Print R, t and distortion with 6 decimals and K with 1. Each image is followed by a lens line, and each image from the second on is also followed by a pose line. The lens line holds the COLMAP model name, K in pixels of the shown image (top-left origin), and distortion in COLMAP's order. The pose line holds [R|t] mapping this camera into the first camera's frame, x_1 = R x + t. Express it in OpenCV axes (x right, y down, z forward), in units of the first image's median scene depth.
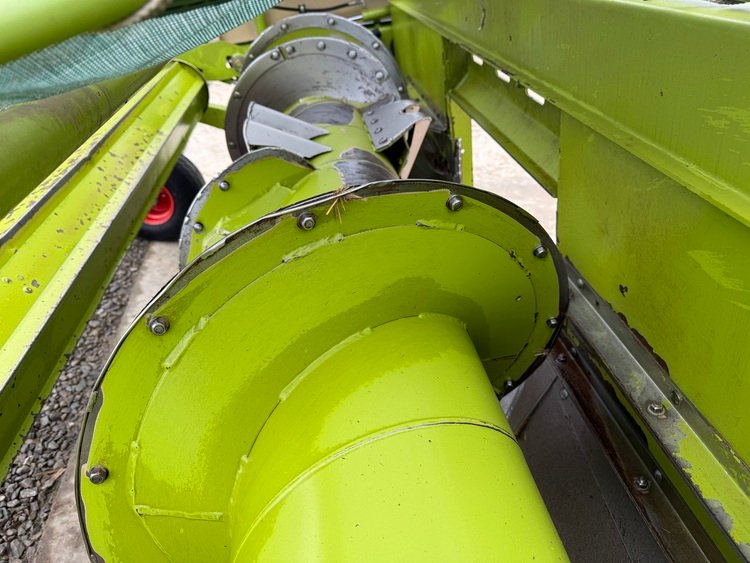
lens RADIAL K [[533.0, 0, 377.3], [0, 533.0, 279.7], [0, 0, 1]] dist [0.033924, -0.042172]
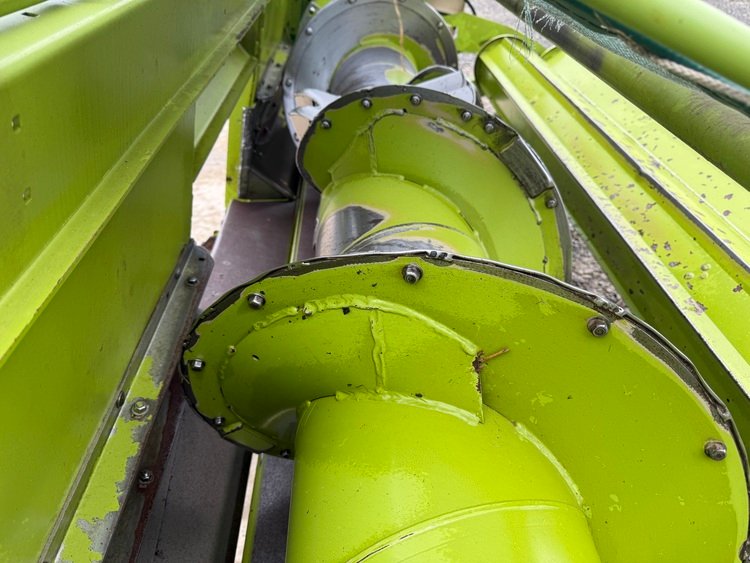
lens RADIAL K [[533.0, 0, 375.1], [0, 533.0, 281.6], [0, 0, 1]] dist [0.033924, -0.042172]
pose [[-0.991080, -0.132475, 0.014497, -0.091325], [-0.036622, 0.375334, 0.926166, -0.925889], [-0.128135, 0.917374, -0.376838, 1.441409]]
